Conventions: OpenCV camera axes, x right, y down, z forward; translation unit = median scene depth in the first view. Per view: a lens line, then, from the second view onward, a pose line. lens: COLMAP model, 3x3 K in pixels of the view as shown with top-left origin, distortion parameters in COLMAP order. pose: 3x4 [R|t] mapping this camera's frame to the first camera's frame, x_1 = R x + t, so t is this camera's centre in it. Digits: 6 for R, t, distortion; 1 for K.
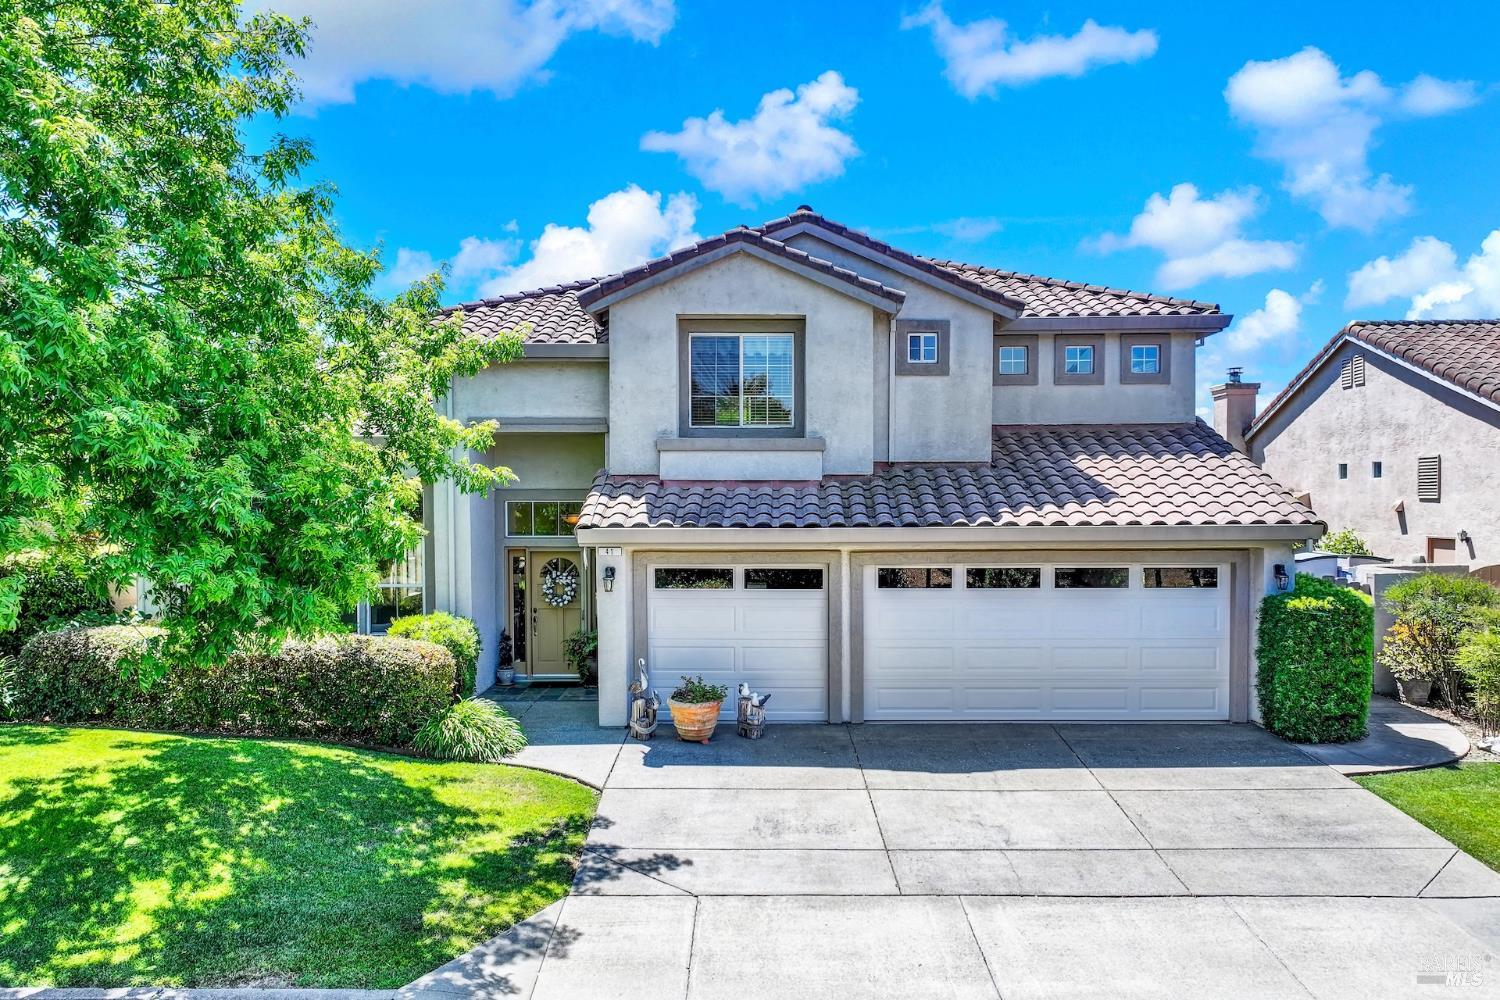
lens RADIAL K [[1038.5, 0, 759.1], [0, 1038.5, 534.2], [0, 0, 1]] dist [-0.001460, 0.009242]
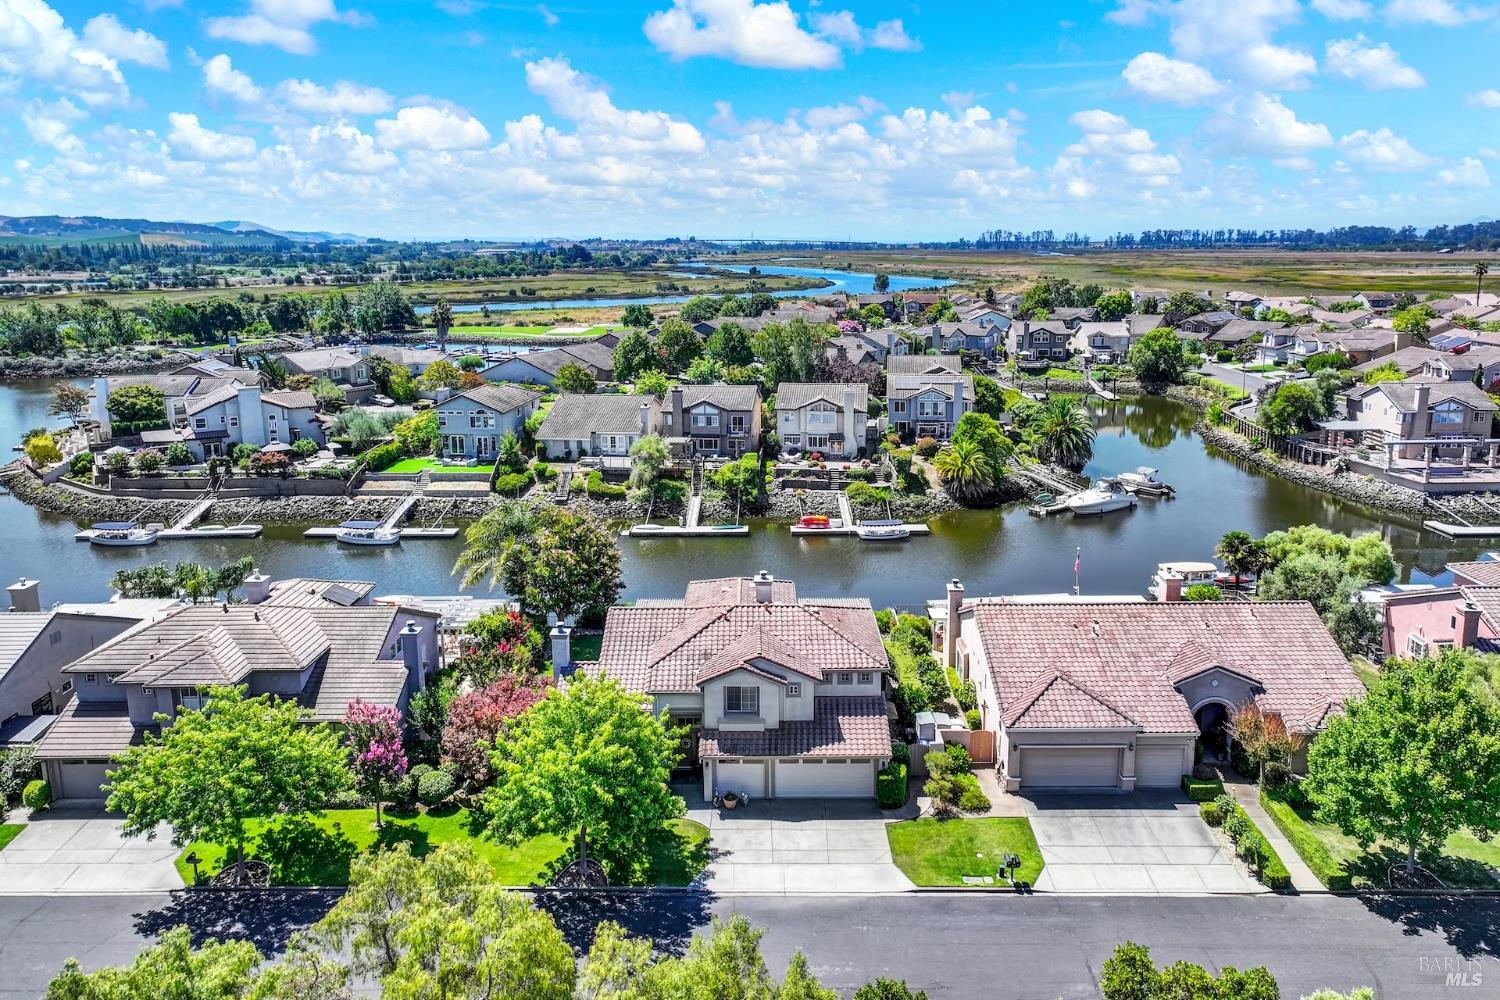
lens RADIAL K [[1046.9, 0, 754.5], [0, 1046.9, 433.5], [0, 0, 1]] dist [0.001098, 0.004047]
pose [[0.999940, -0.000705, 0.010962, -0.014324], [-0.000858, 0.989884, 0.141879, -1.793487], [-0.010951, -0.141879, 0.989823, -2.763156]]
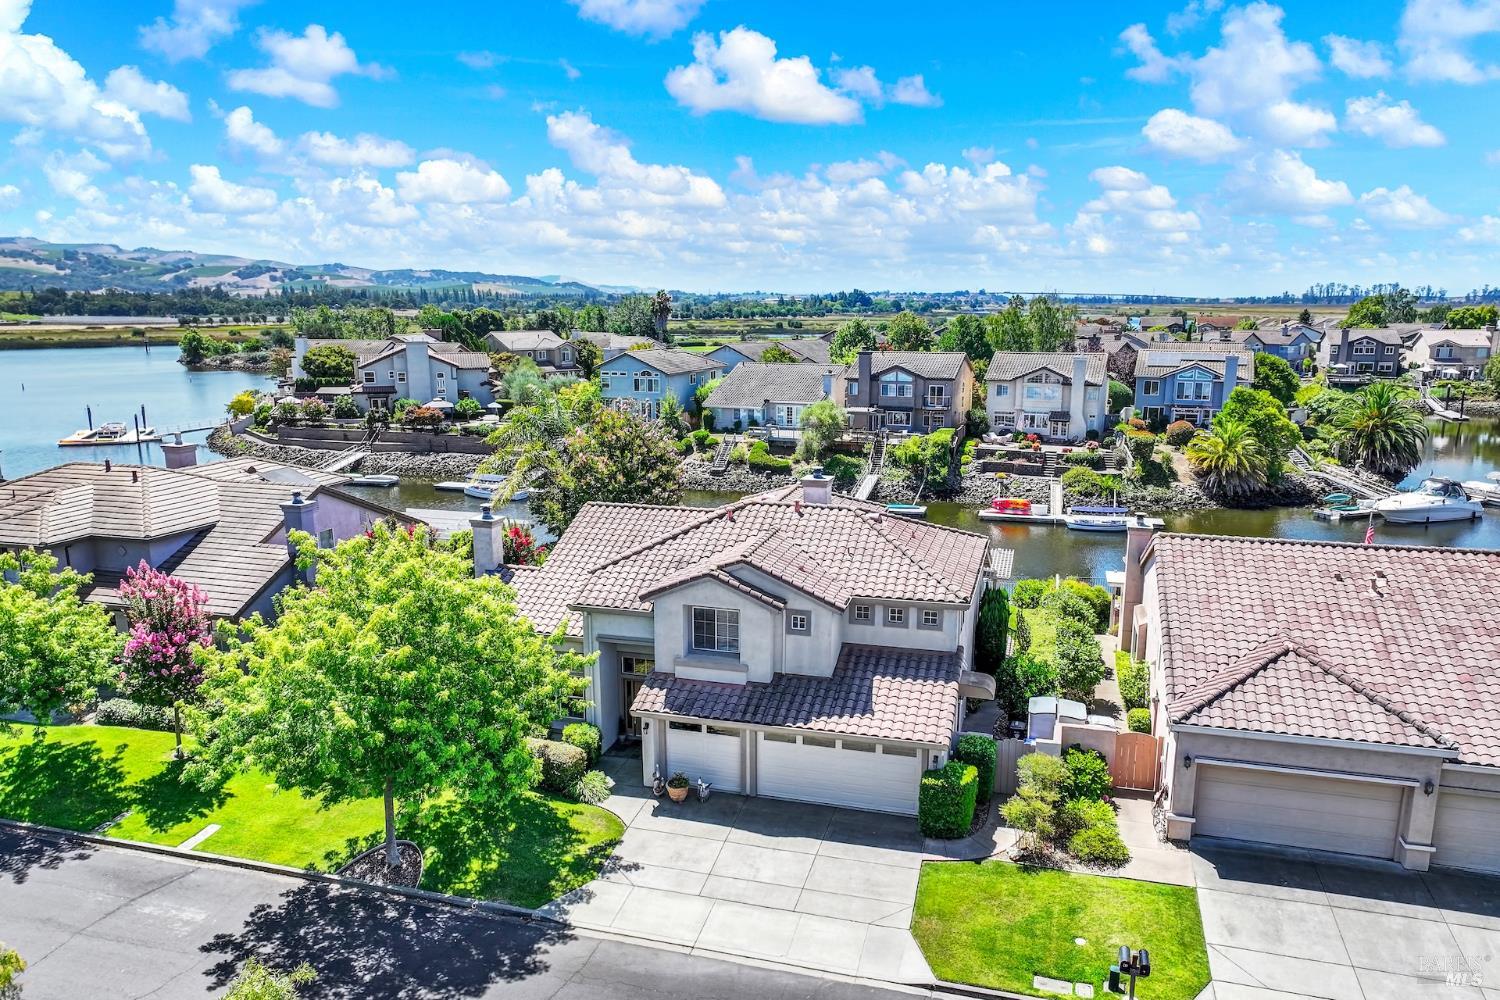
lens RADIAL K [[1038.5, 0, 759.1], [0, 1038.5, 534.2], [0, 0, 1]] dist [-0.001460, 0.009242]
pose [[0.967205, 0.062995, -0.246061, 0.681941], [-0.016736, 0.982457, 0.185736, -0.866336], [0.253444, -0.175527, 0.951292, -1.141237]]
